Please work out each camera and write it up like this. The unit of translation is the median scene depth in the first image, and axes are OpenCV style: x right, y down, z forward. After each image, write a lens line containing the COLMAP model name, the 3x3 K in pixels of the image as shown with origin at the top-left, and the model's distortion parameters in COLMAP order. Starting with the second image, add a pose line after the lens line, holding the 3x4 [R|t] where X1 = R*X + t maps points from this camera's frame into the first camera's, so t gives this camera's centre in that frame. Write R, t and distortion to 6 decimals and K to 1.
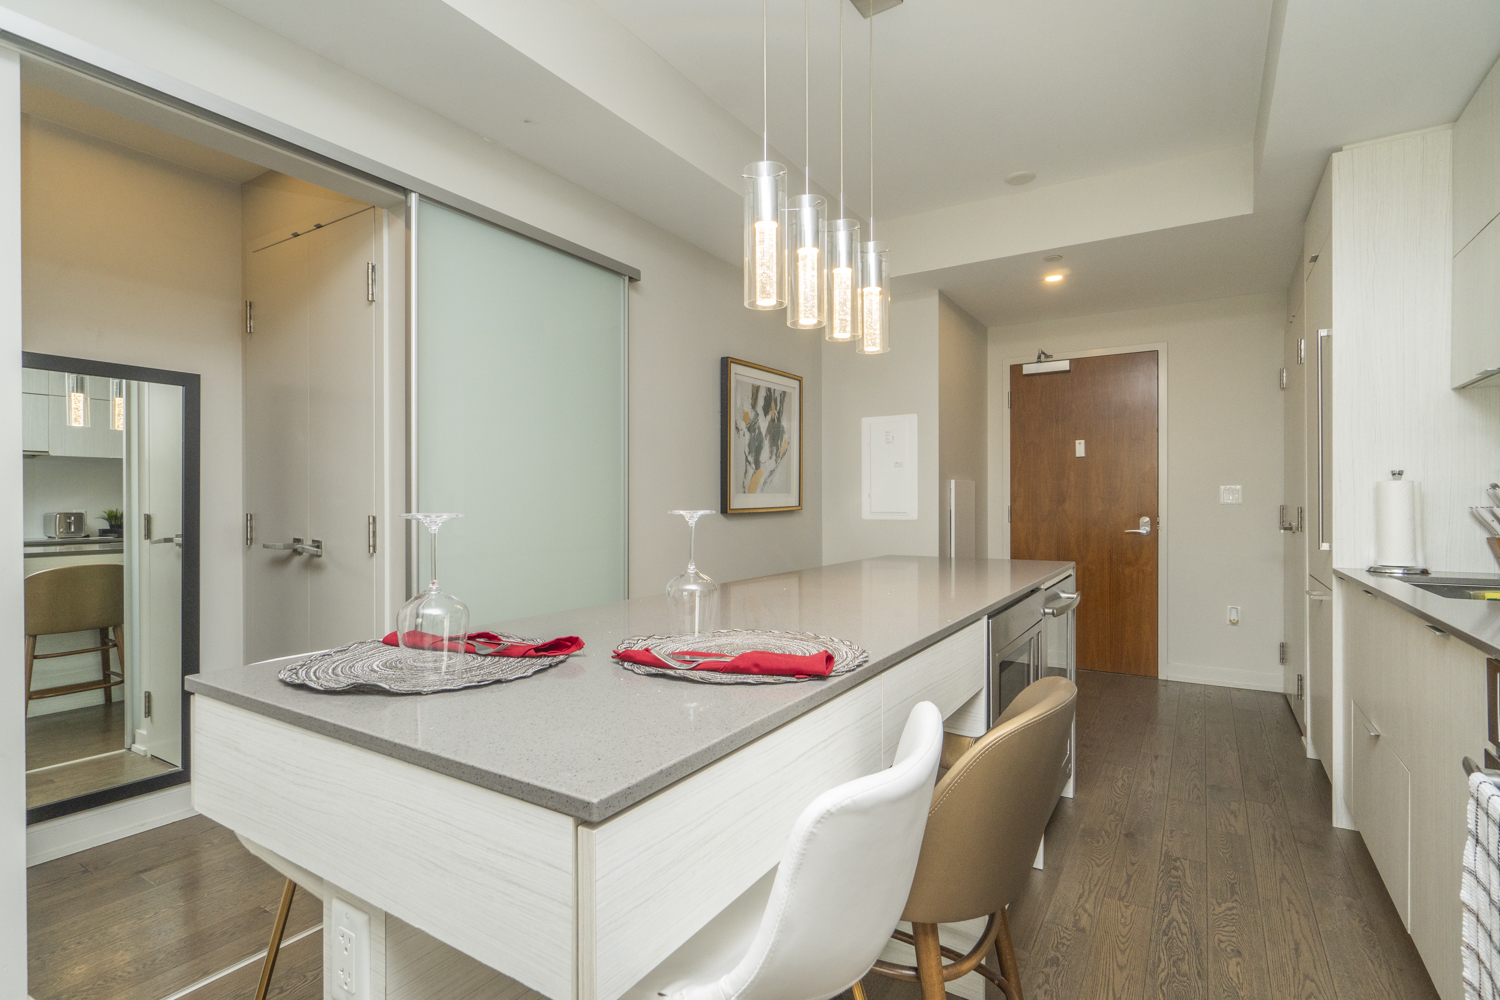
lens RADIAL K [[715.5, 0, 750.0], [0, 715.5, 500.0], [0, 0, 1]] dist [-0.002775, -0.000693]
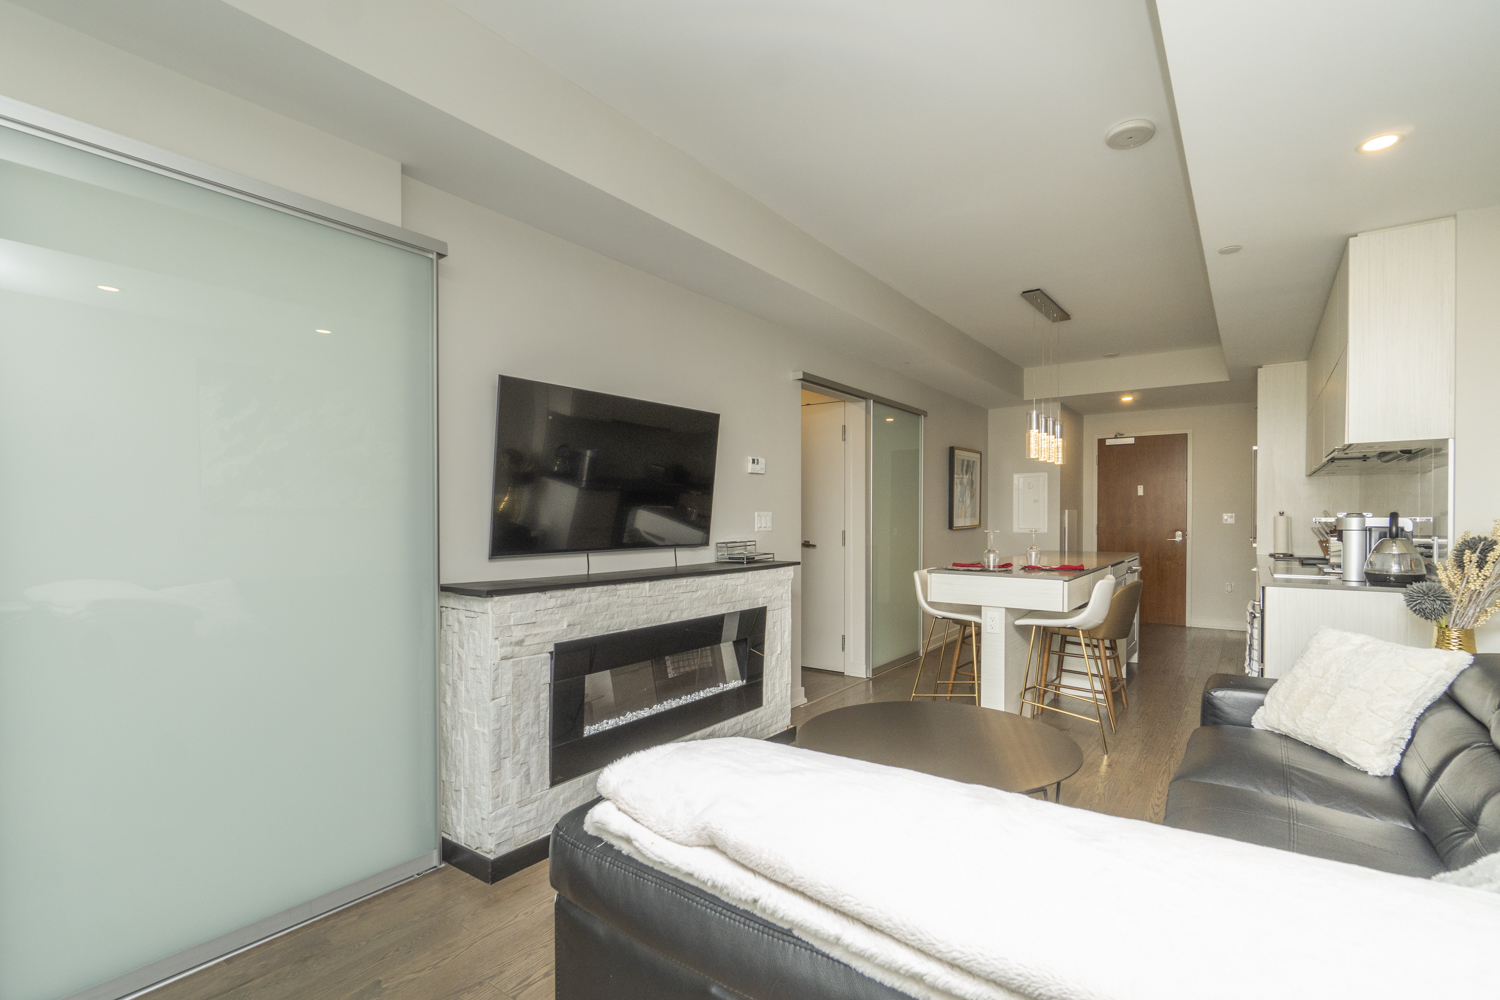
lens RADIAL K [[690.5, 0, 832.1], [0, 690.5, 519.0], [0, 0, 1]] dist [0.051219, 0.000326]
pose [[0.999774, 0.002573, 0.021108, -0.330923], [-0.002736, 0.999967, 0.007688, -0.018036], [-0.021087, -0.007744, 0.999748, -0.695027]]
